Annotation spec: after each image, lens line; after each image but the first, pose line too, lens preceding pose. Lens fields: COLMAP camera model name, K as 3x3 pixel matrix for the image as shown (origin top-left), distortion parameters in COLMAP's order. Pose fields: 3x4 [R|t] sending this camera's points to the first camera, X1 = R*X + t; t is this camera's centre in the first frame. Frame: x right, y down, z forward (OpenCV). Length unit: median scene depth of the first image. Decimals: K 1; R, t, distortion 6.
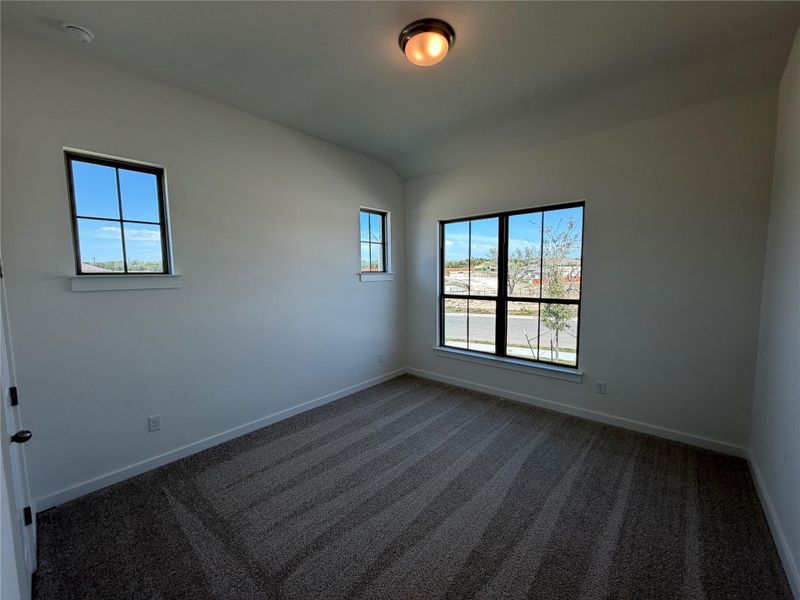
lens RADIAL K [[321.3, 0, 399.6], [0, 321.3, 297.5], [0, 0, 1]] dist [0.001235, -0.000112]
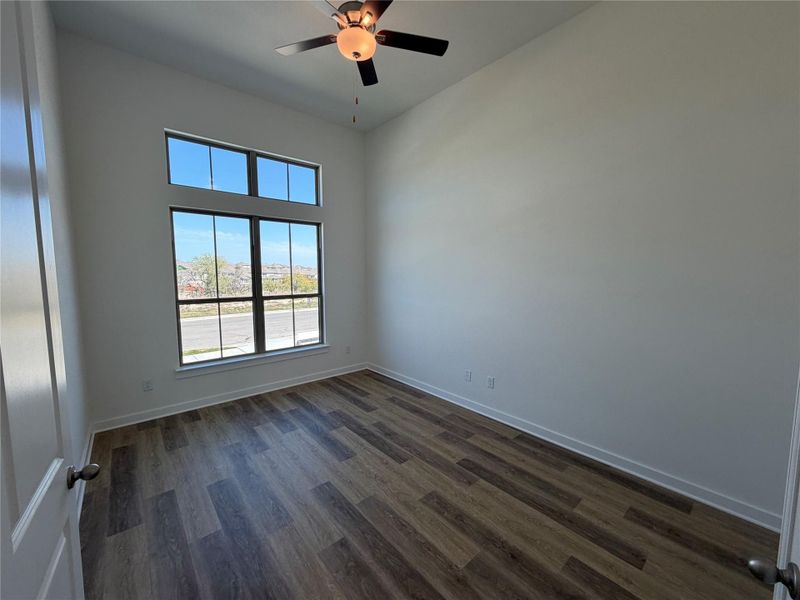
lens RADIAL K [[321.3, 0, 398.3], [0, 321.3, 300.3], [0, 0, 1]] dist [0.001235, -0.000112]
pose [[0.142412, -0.055936, 0.988226, -0.647130], [0.084290, 0.995460, 0.044199, 0.002834], [-0.986212, 0.077004, 0.146481, 0.397360]]
